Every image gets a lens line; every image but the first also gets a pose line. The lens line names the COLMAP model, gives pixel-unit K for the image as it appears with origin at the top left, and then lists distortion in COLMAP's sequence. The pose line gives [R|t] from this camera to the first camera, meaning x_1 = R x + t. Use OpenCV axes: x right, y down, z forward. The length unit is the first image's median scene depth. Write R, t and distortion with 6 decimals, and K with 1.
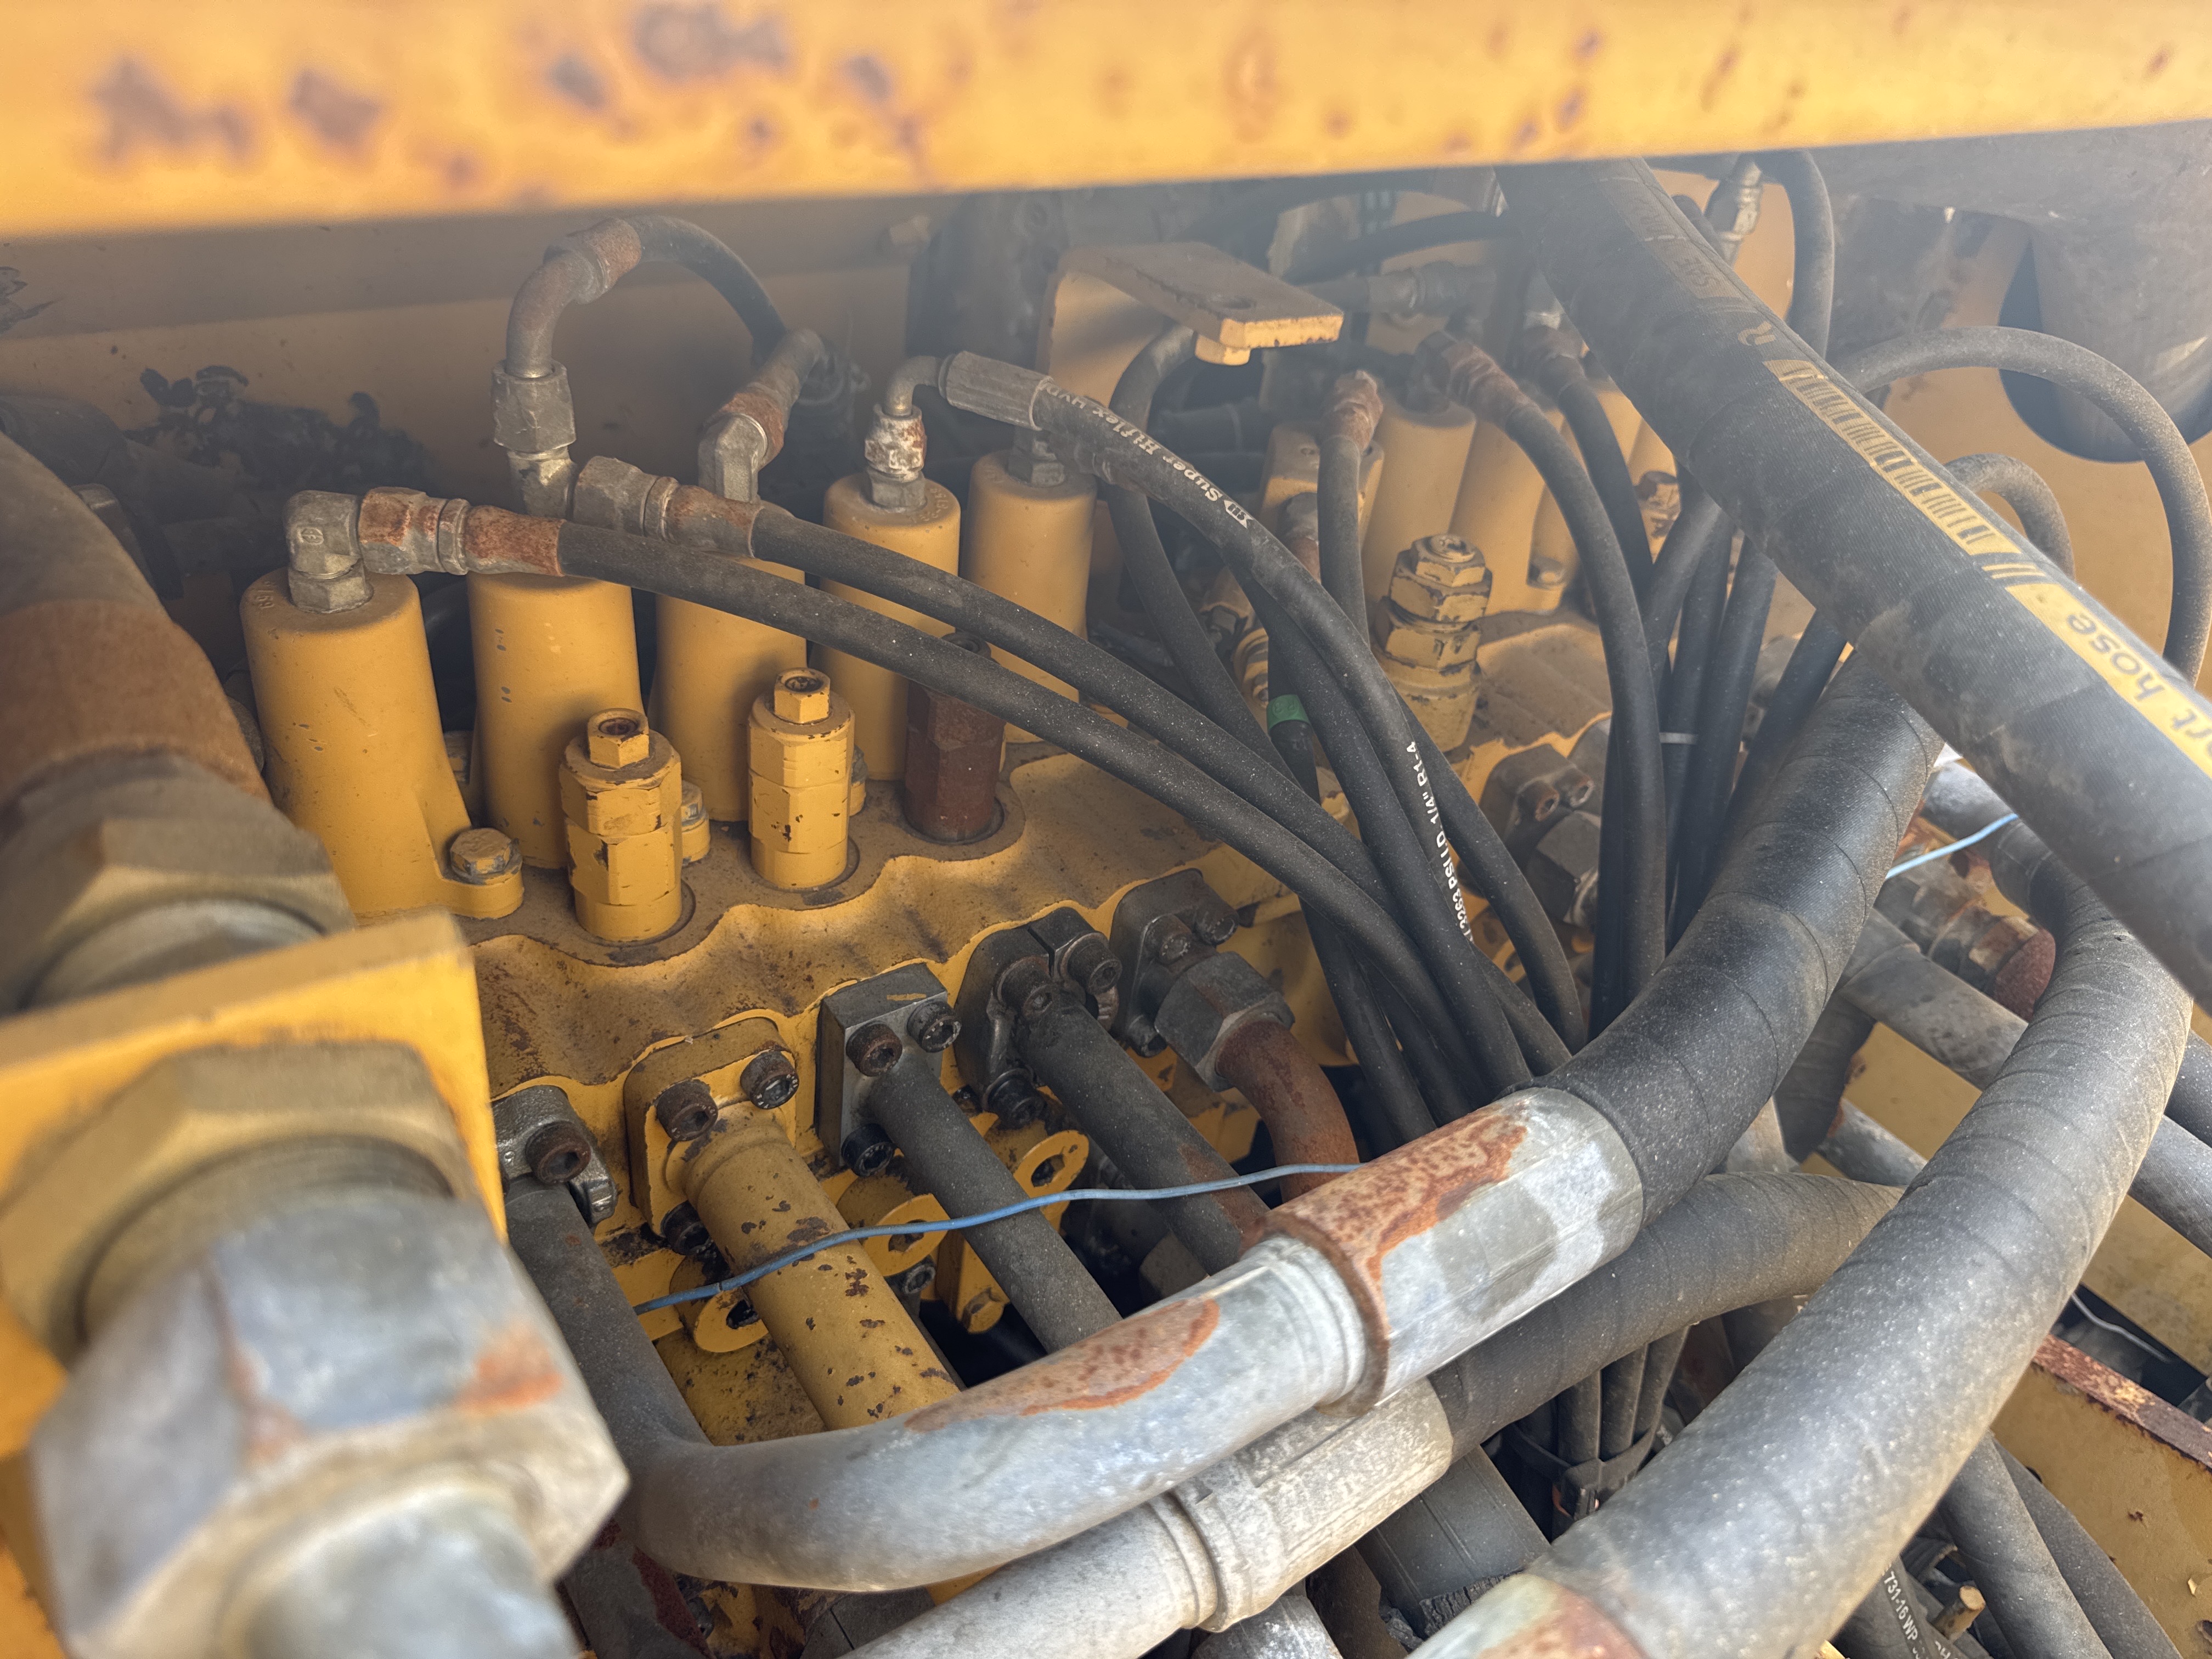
lens RADIAL K [[1609.0, 0, 1104.4], [0, 1609.0, 813.9], [0, 0, 1]] dist [0.020966, -0.064893]
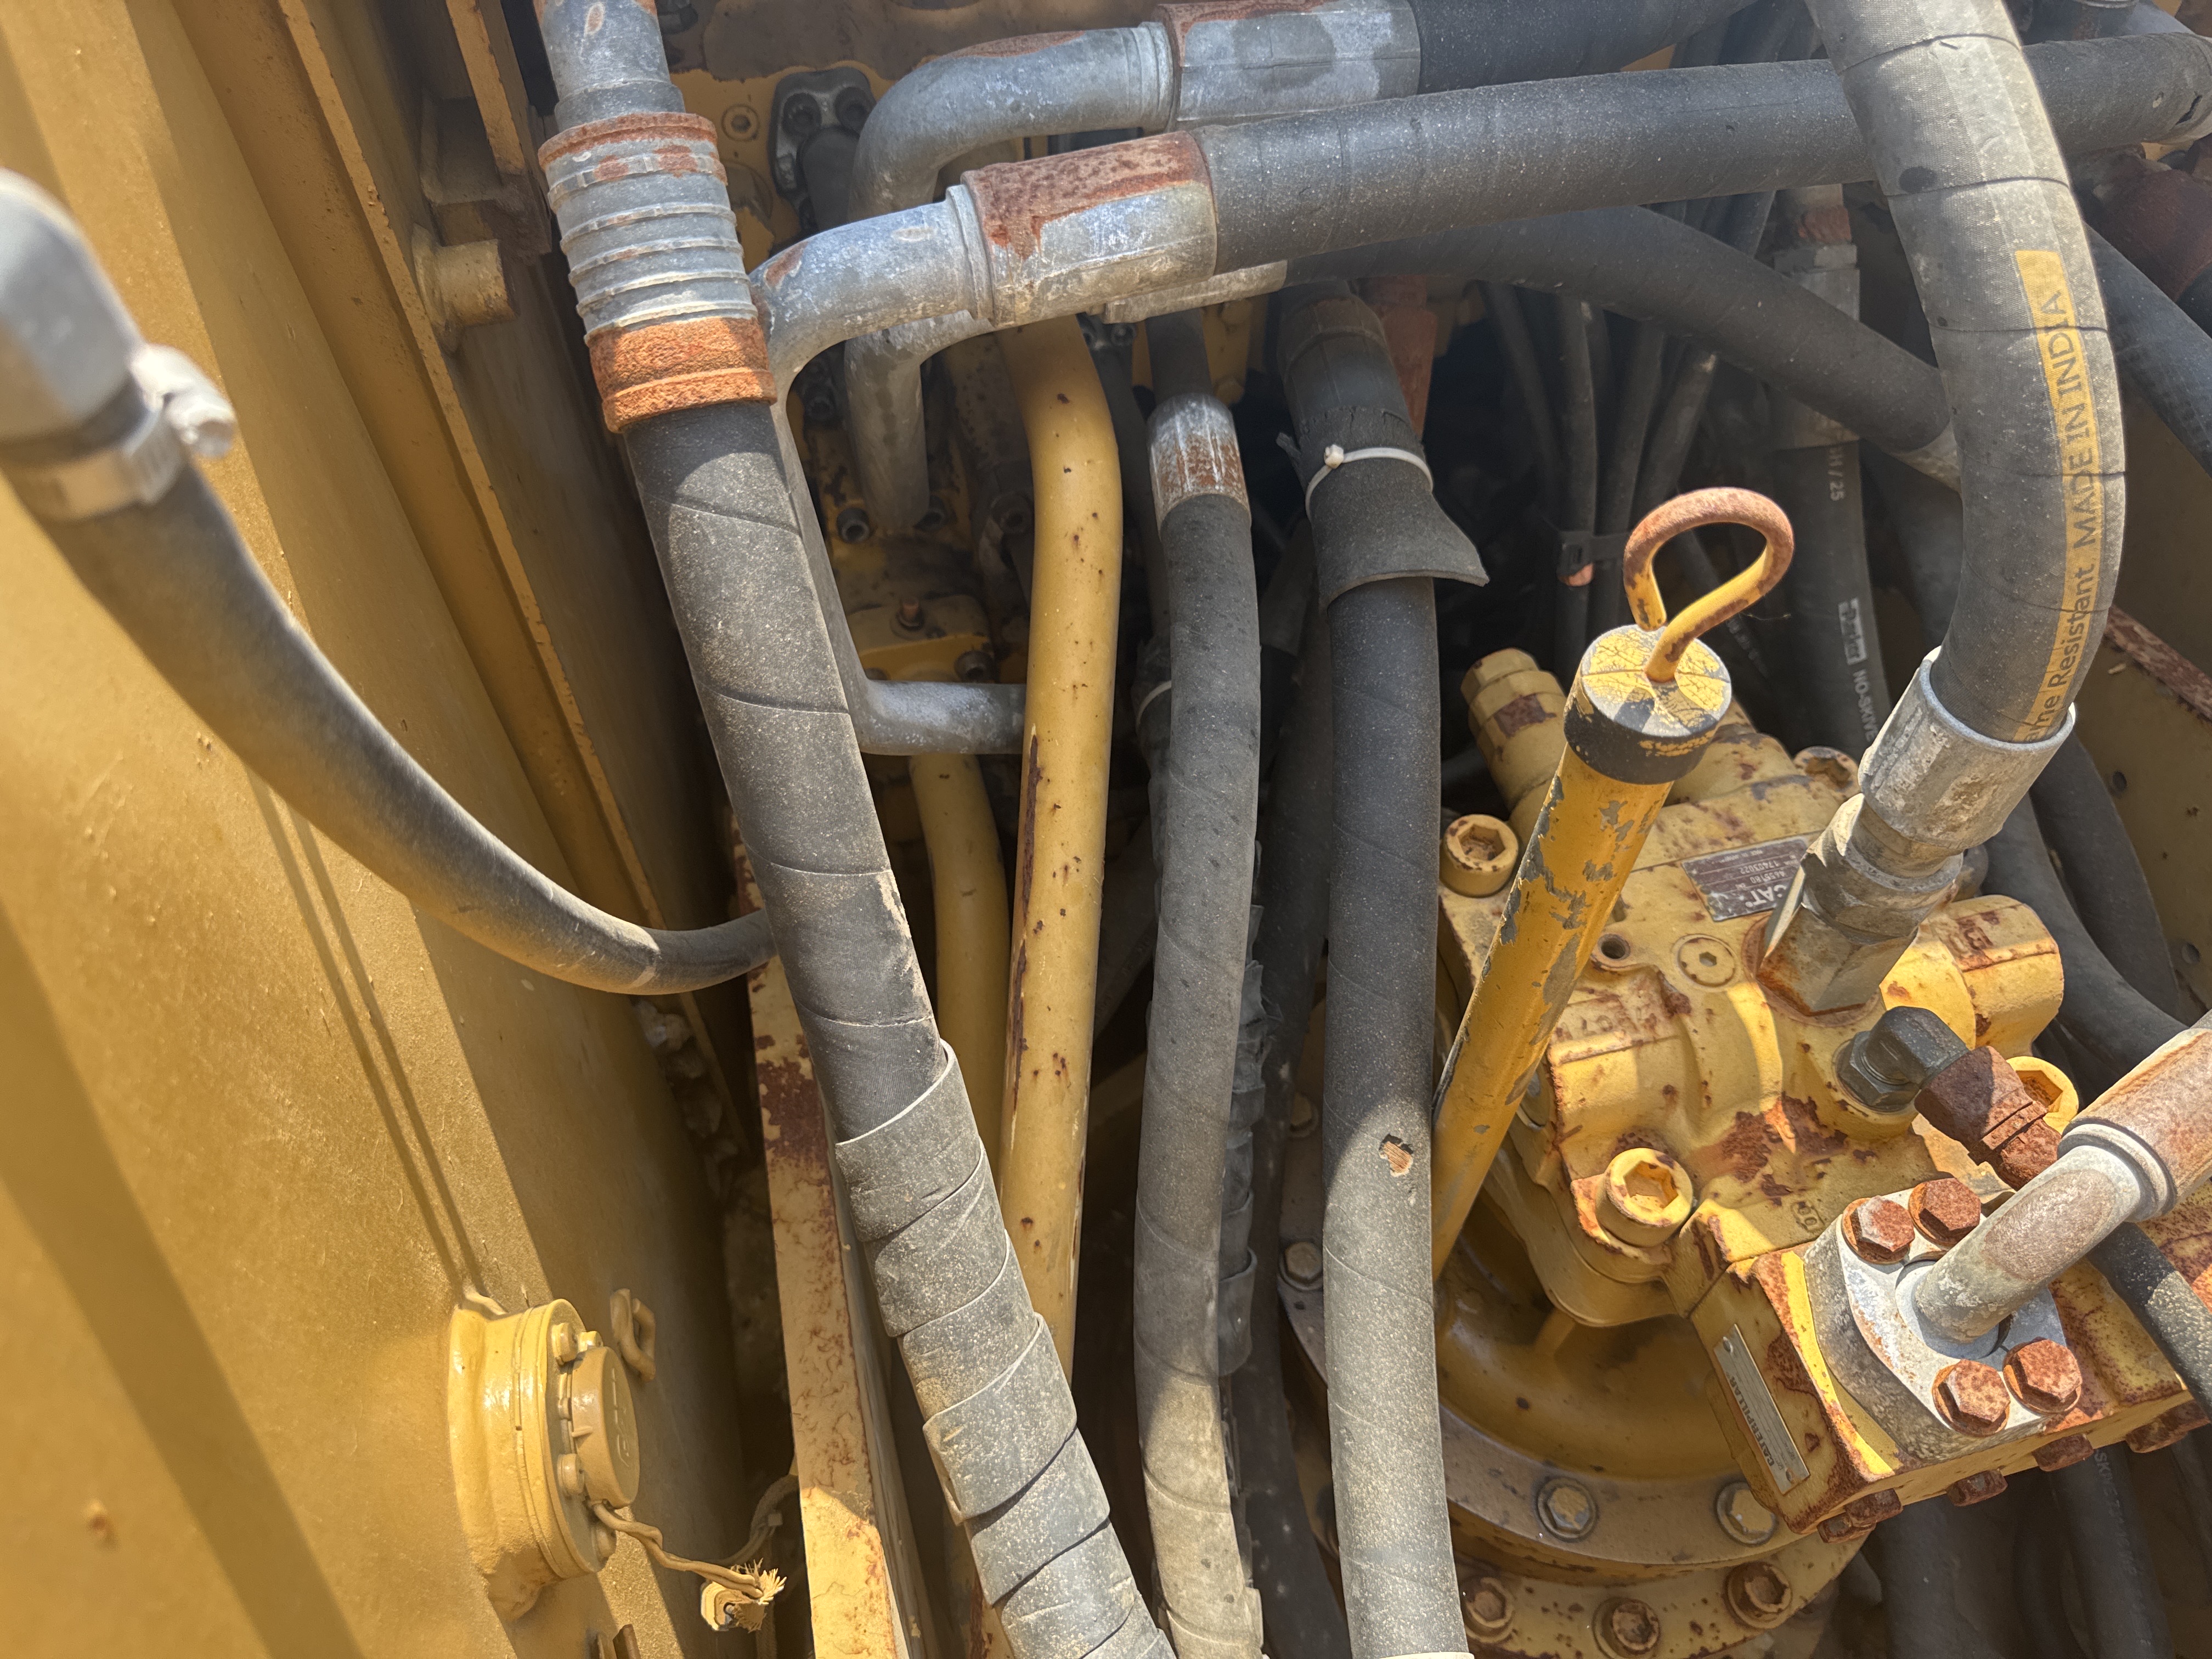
lens RADIAL K [[1609.0, 0, 1101.1], [0, 1609.0, 885.2], [0, 0, 1]] dist [0.020966, -0.064893]
pose [[0.919074, 0.232358, -0.318297, 0.559651], [-0.127655, 0.939672, 0.317366, 0.409592], [0.372837, -0.251050, 0.893290, -0.493720]]
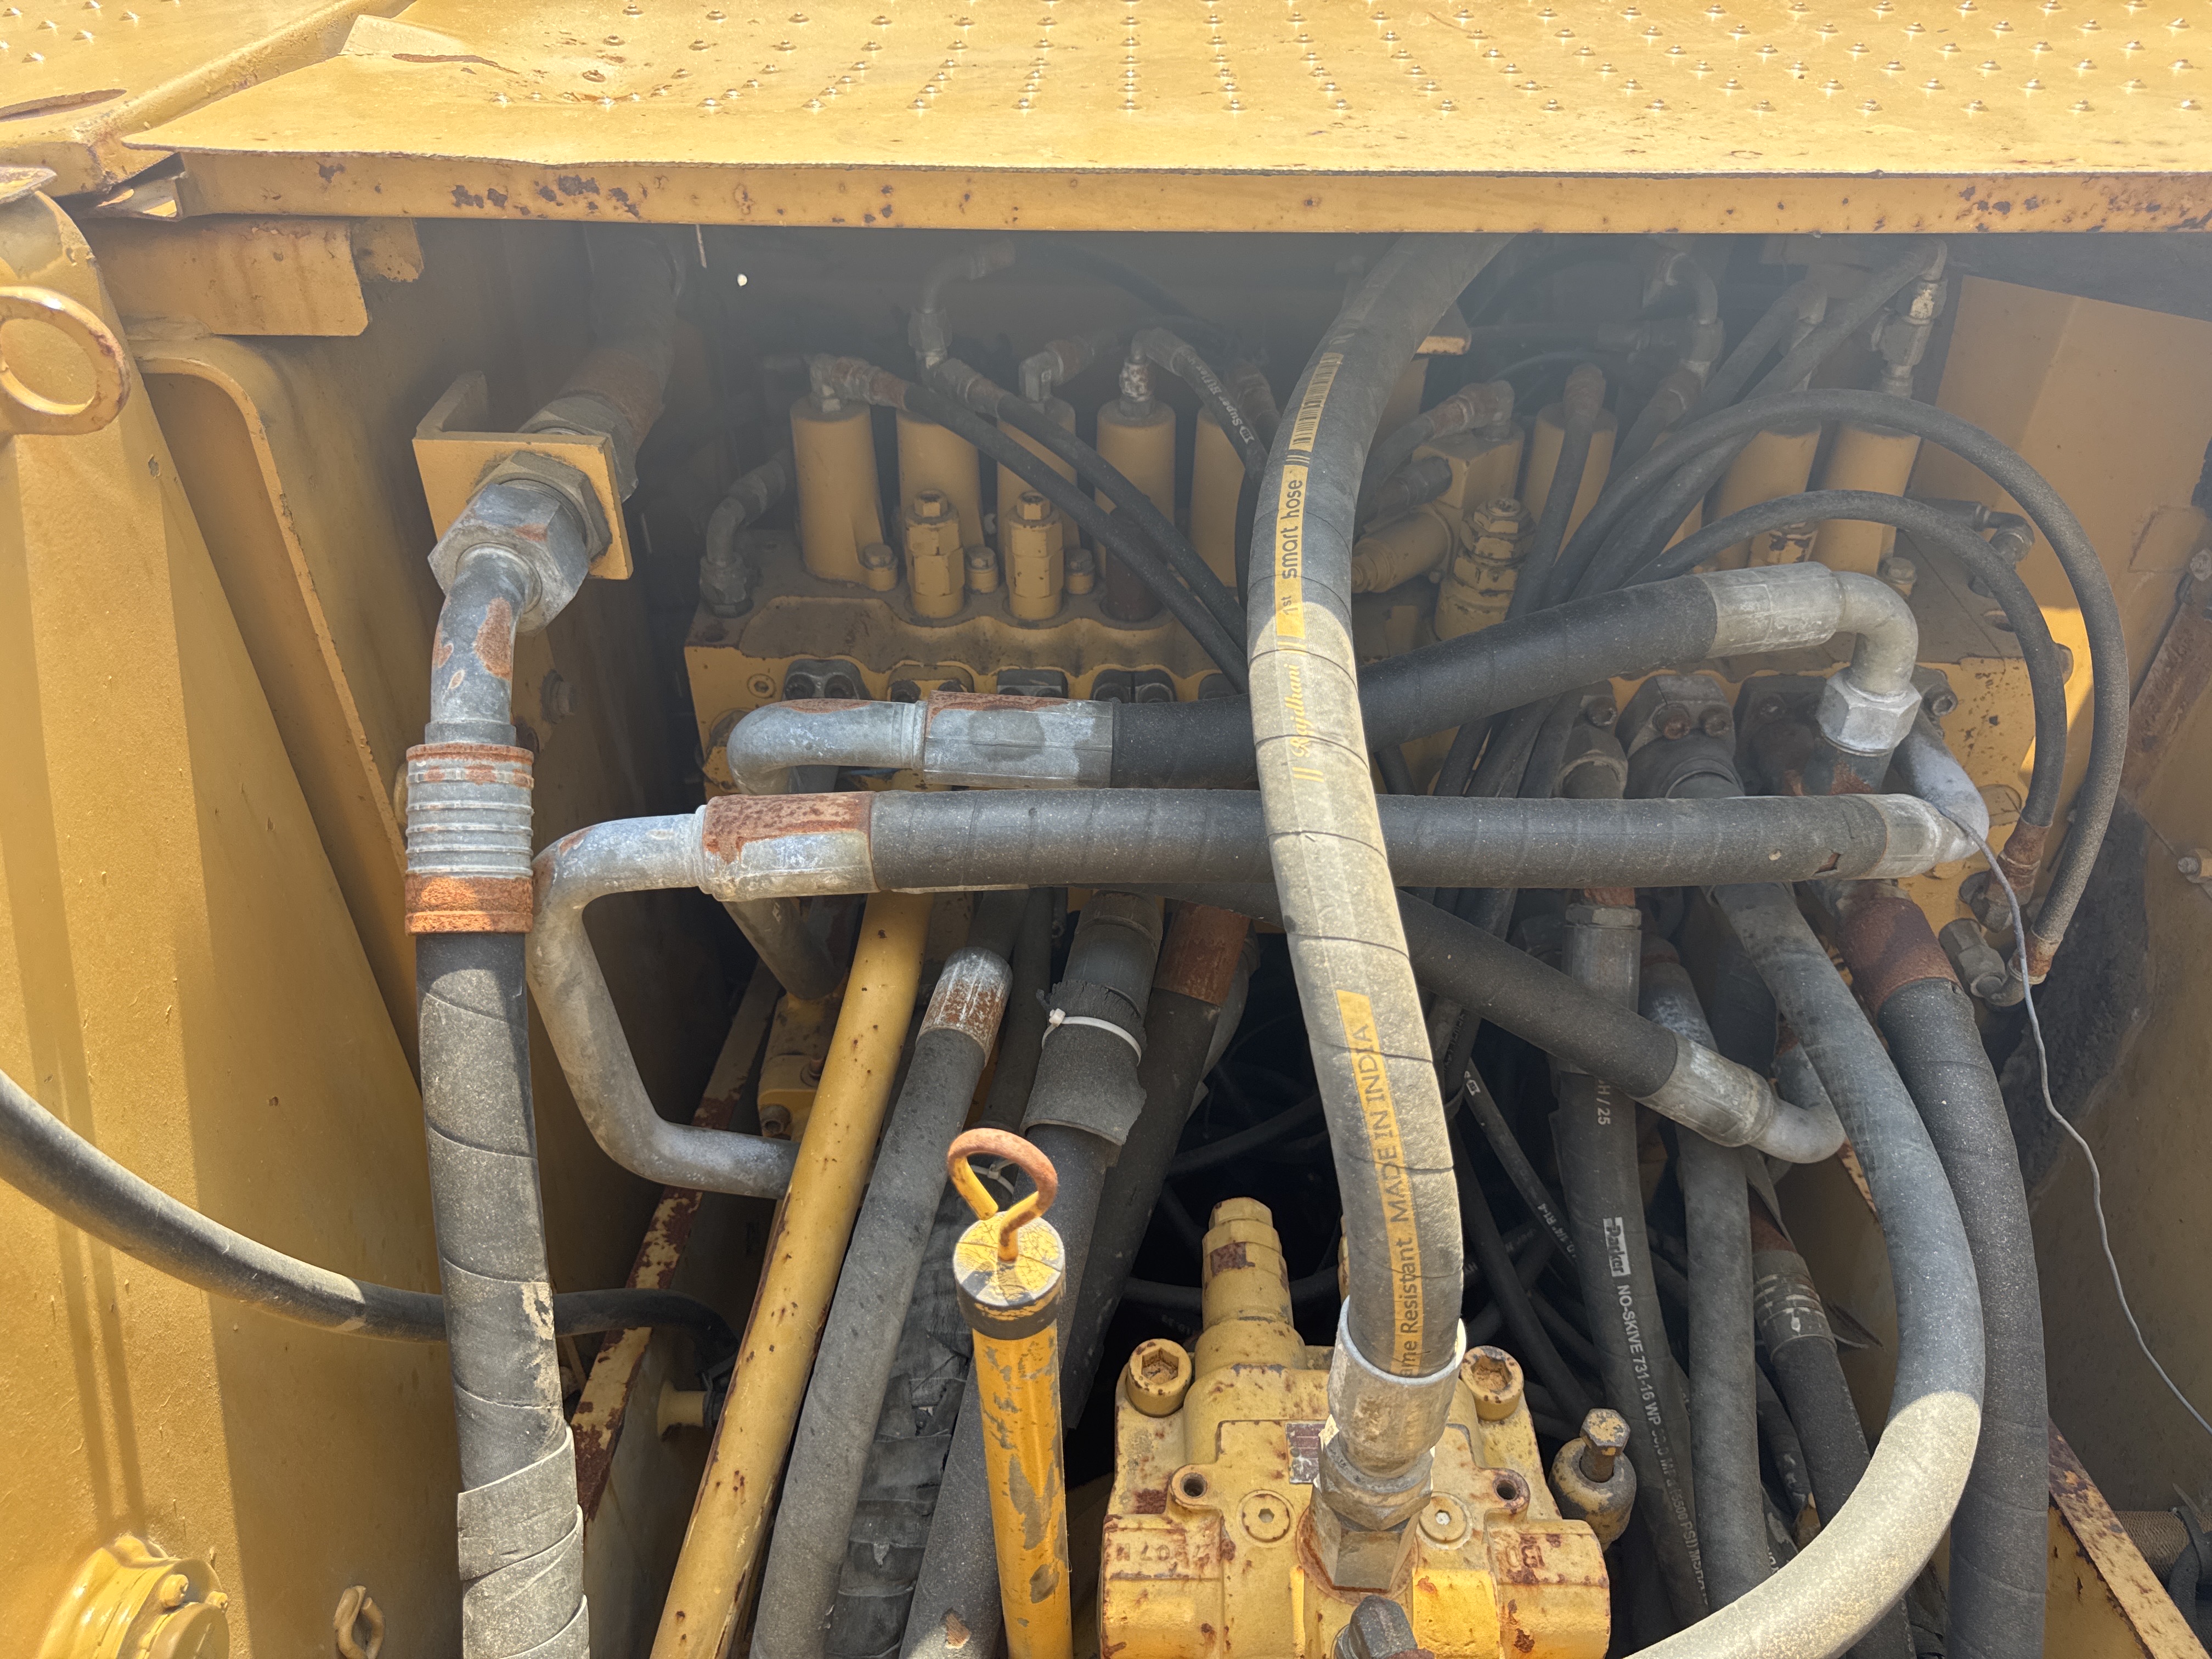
lens RADIAL K [[1609.0, 0, 1099.2], [0, 1609.0, 848.3], [0, 0, 1]] dist [0.020966, -0.064893]
pose [[0.795543, 0.272338, -0.541242, 1.125276], [-0.272560, 0.958660, 0.081749, 0.151604], [0.541130, 0.082486, 0.836883, -0.525940]]
